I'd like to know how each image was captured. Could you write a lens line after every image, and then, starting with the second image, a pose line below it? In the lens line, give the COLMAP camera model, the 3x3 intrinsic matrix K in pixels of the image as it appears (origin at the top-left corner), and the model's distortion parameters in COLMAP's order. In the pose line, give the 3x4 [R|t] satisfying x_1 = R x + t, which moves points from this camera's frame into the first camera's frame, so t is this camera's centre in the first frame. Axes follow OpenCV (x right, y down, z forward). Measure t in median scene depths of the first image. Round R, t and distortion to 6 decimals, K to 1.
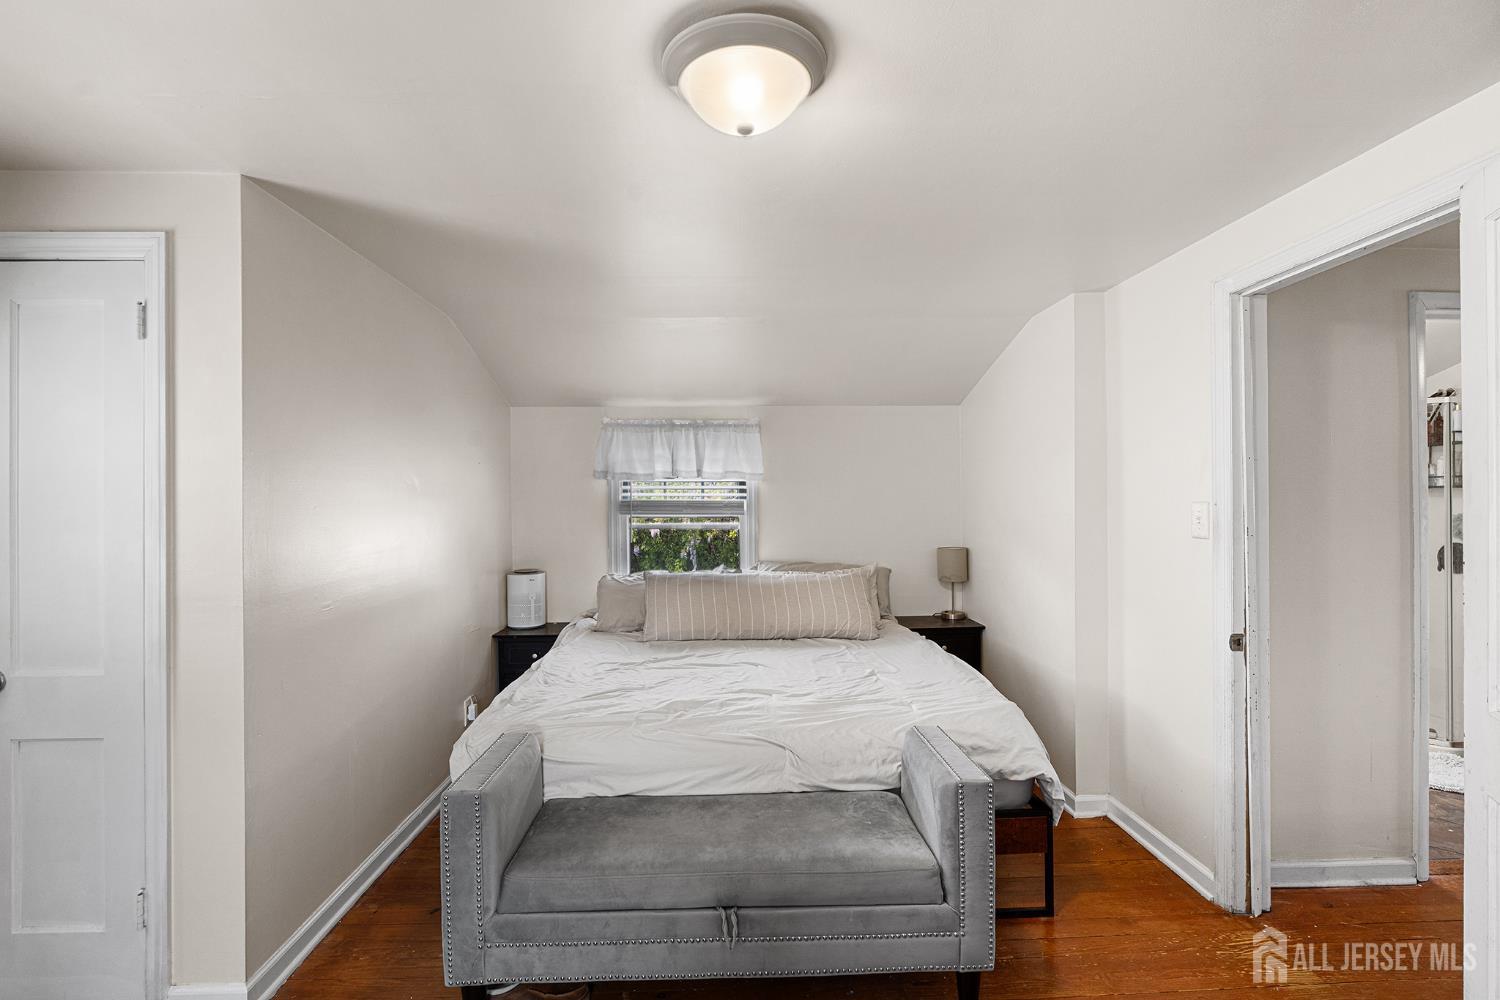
lens RADIAL K [[676.4, 0, 735.8], [0, 676.4, 507.2], [0, 0, 1]] dist [-0.003254, 0.000138]
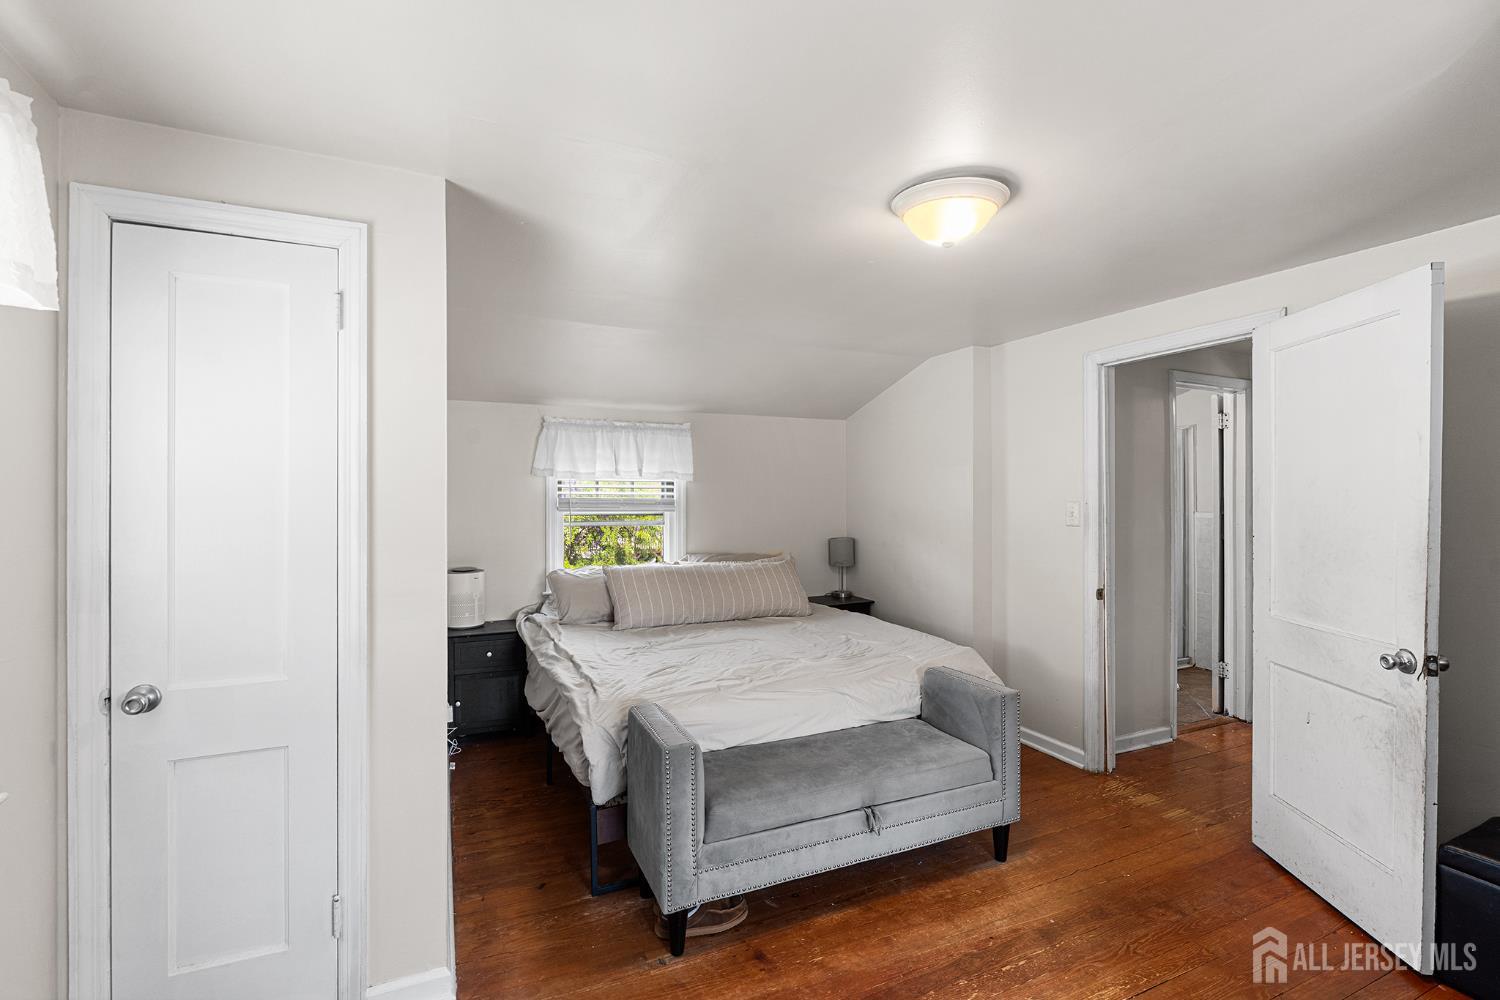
lens RADIAL K [[676.9, 0, 746.6], [0, 676.9, 505.8], [0, 0, 1]] dist [-0.003403, -0.000168]
pose [[0.924525, 0.001642, 0.381117, -0.553300], [-0.001968, 0.999998, 0.000465, 0.002262], [-0.381115, -0.001180, 0.924527, -0.098588]]
